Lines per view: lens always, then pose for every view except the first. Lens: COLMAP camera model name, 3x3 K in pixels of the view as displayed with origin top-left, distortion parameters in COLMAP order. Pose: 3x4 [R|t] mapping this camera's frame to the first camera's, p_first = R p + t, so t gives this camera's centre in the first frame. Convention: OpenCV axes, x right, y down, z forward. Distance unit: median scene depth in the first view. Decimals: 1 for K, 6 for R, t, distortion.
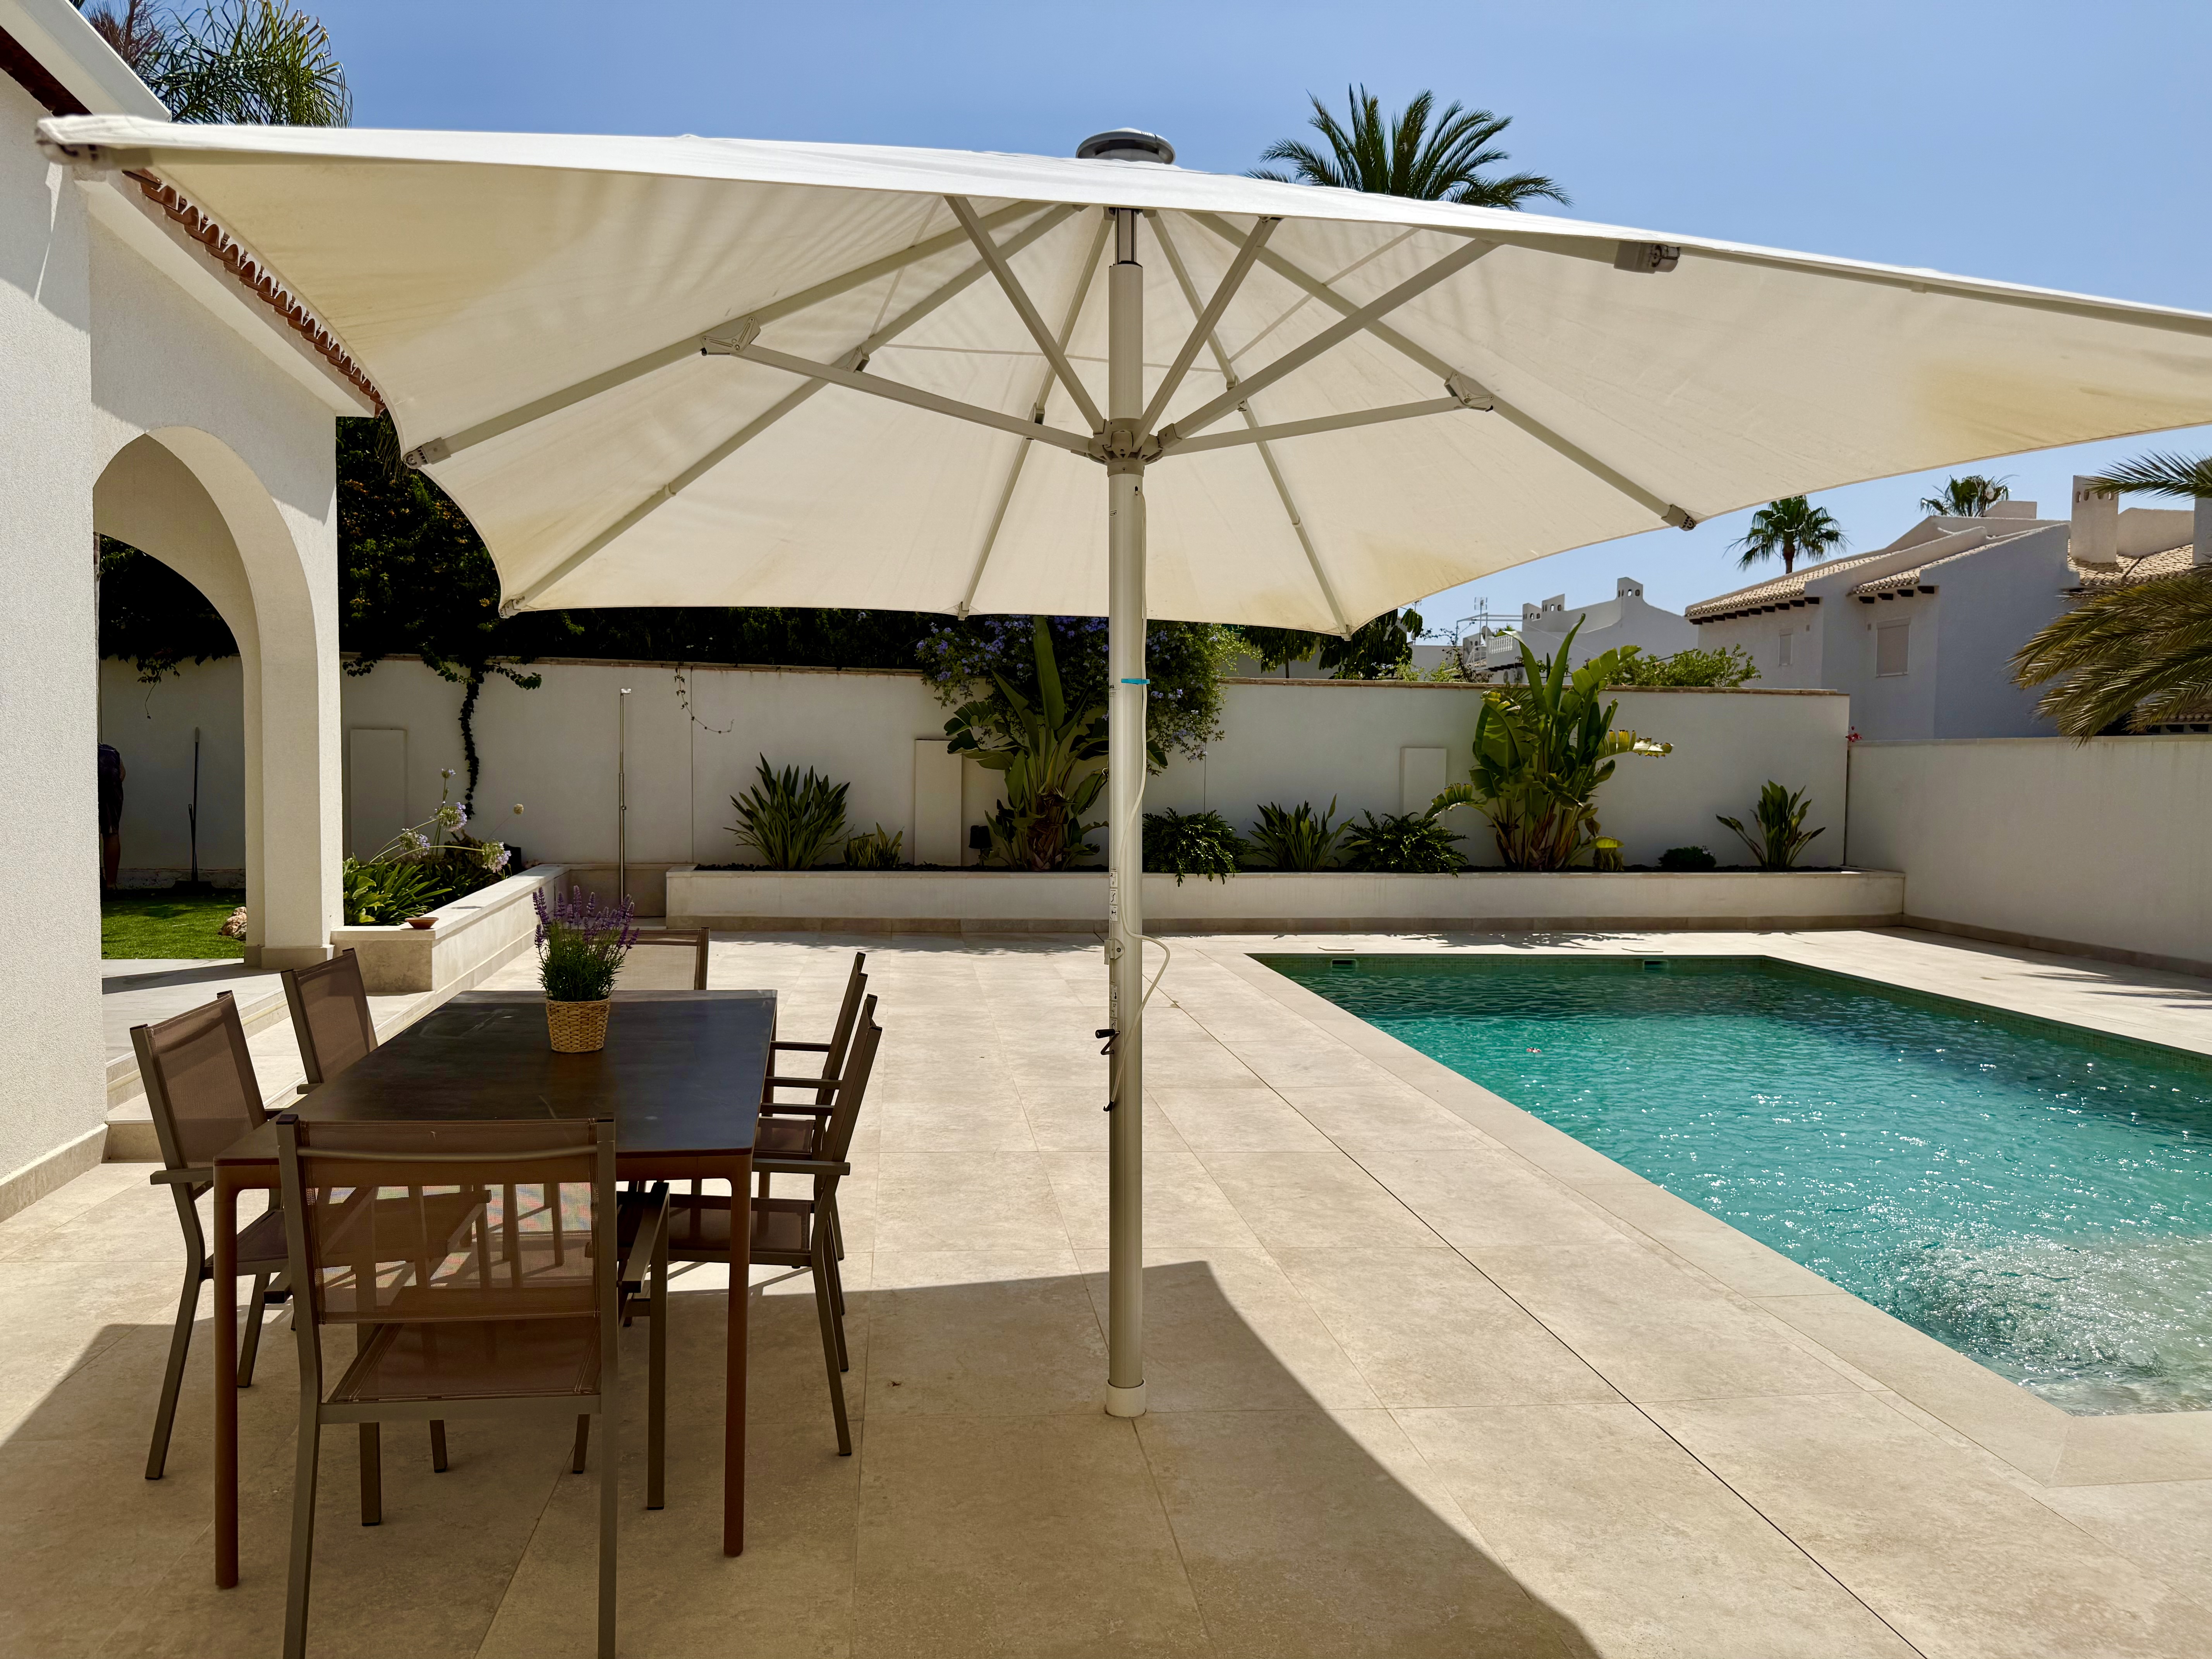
lens RADIAL K [[1570.5, 0, 1106.0], [0, 1570.5, 829.5], [0, 0, 1]] dist [0.086578, -0.121025]
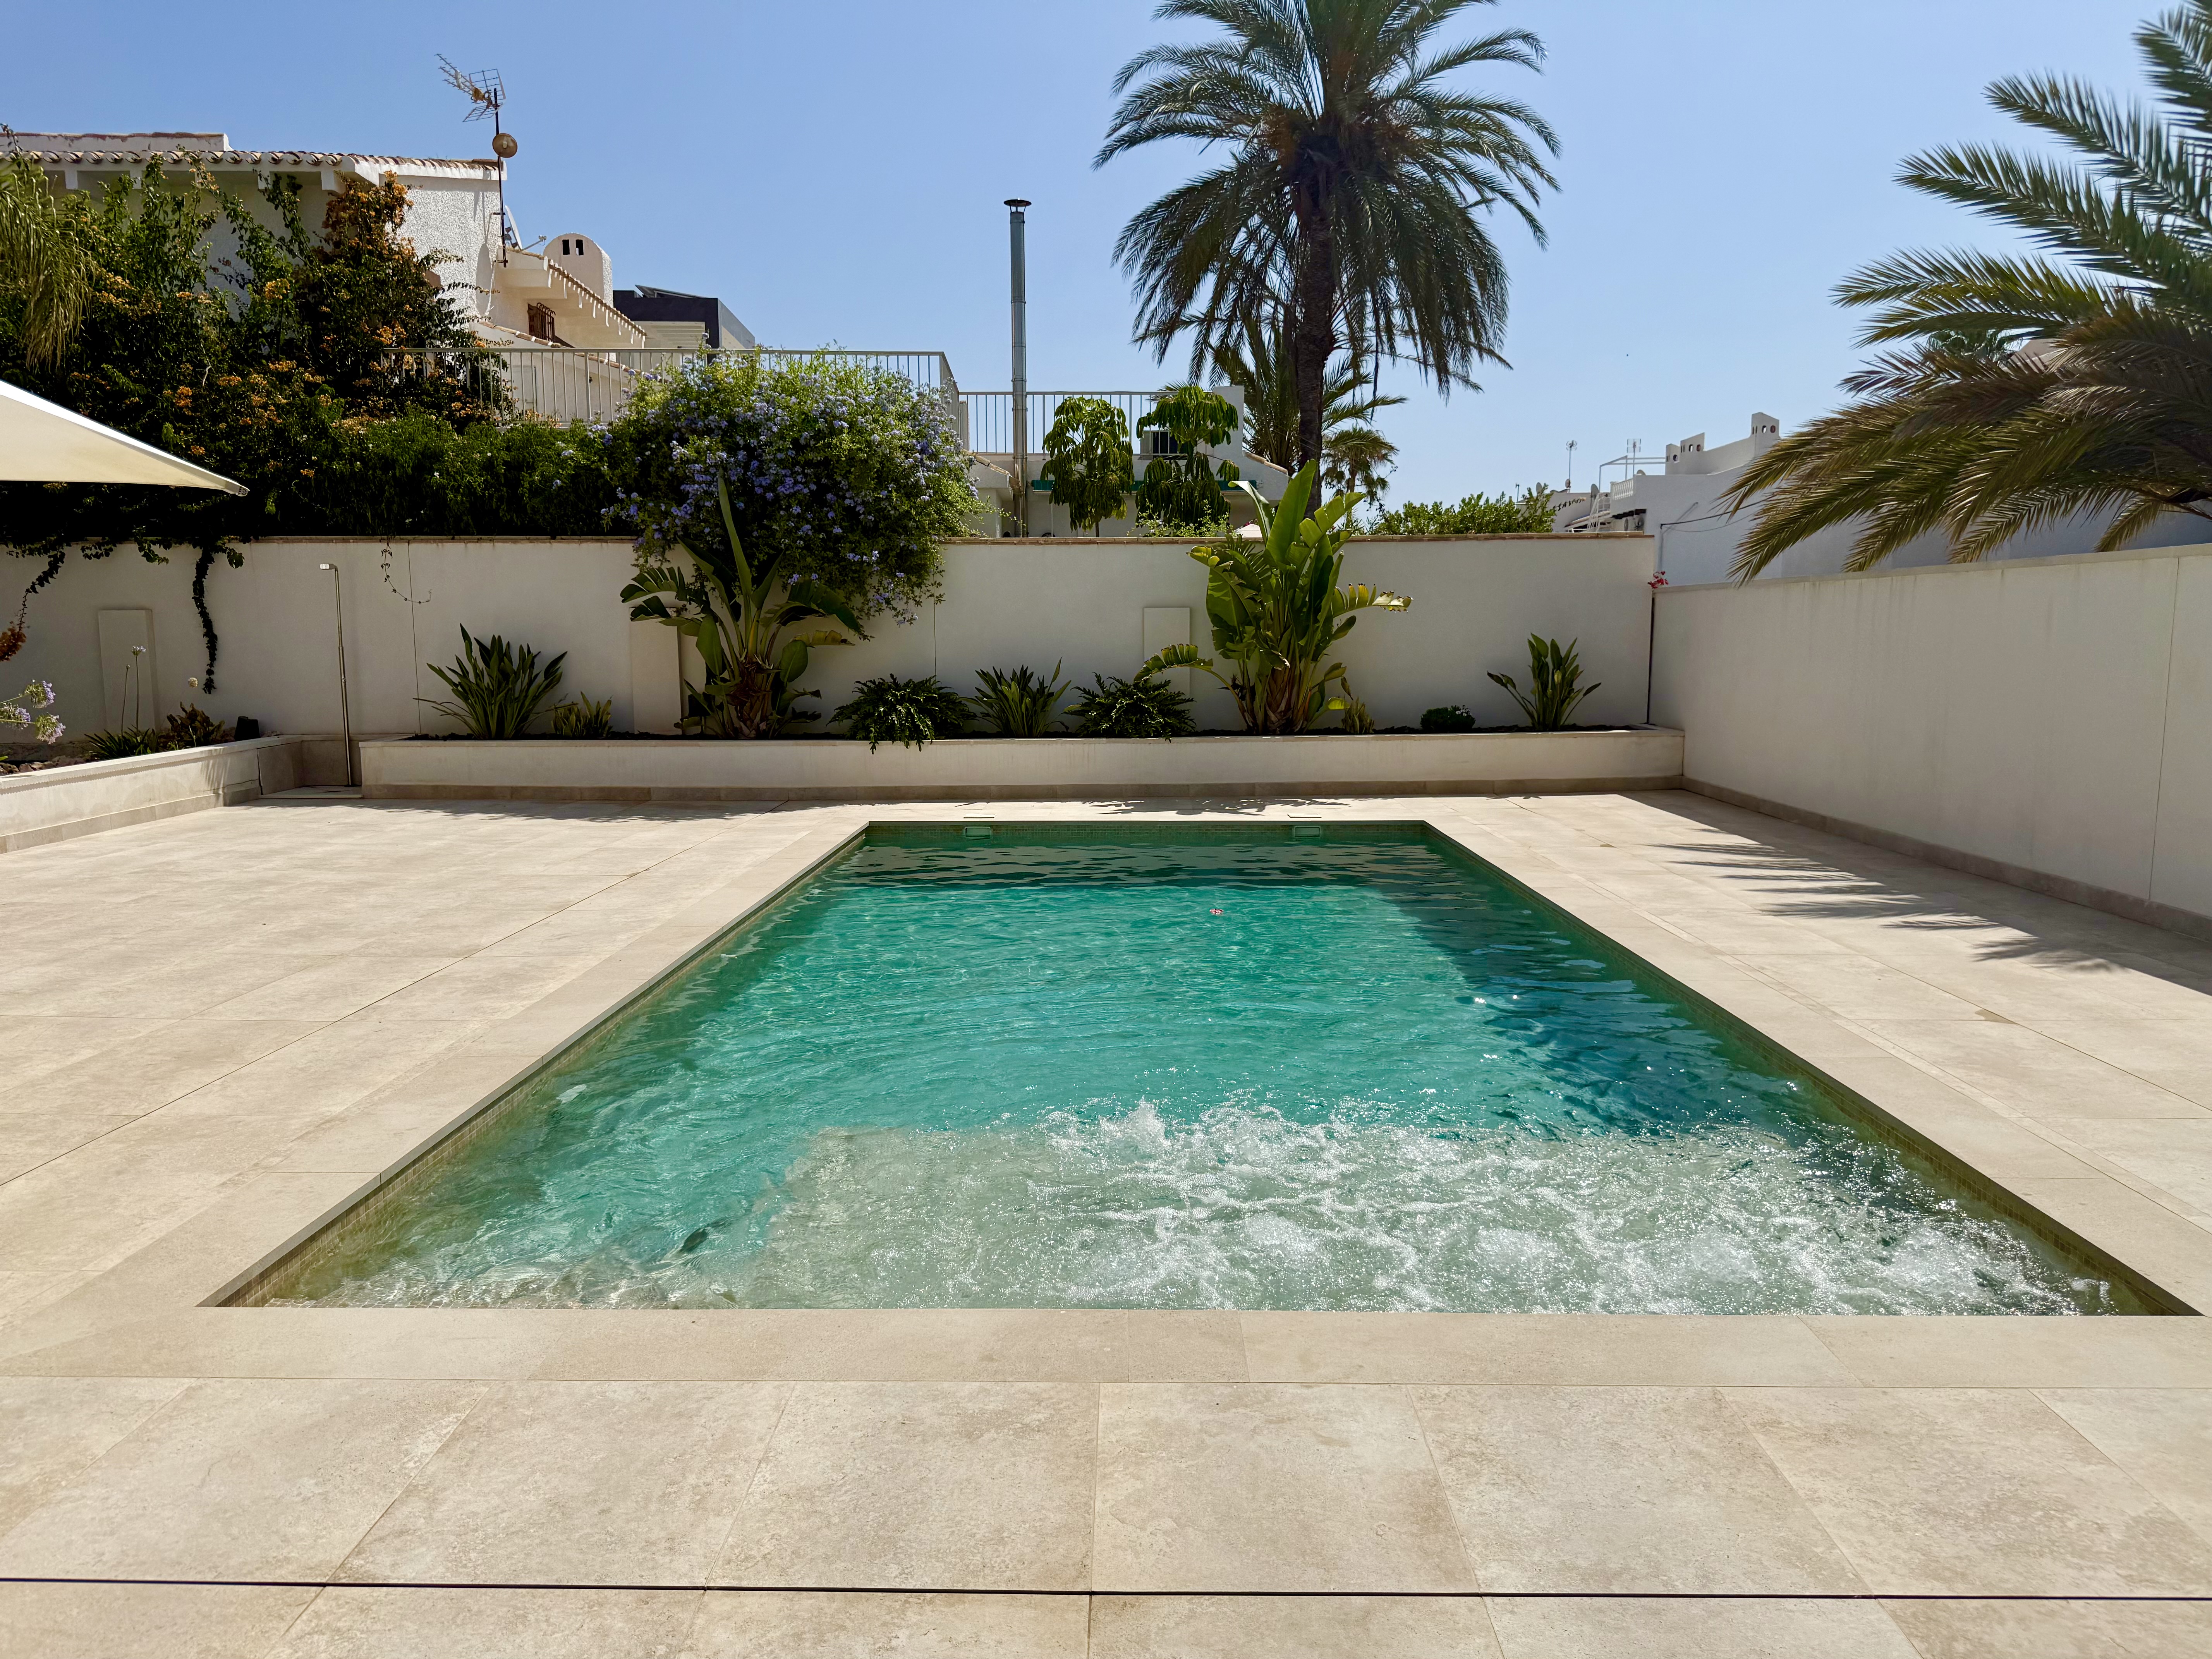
lens RADIAL K [[1570.5, 0, 1106.0], [0, 1570.5, 829.5], [0, 0, 1]] dist [0.086578, -0.121025]
pose [[0.989063, -0.000611, -0.147496, 0.325958], [0.013050, 0.996432, 0.083379, 0.002954], [0.146919, -0.084391, 0.985542, 0.039379]]
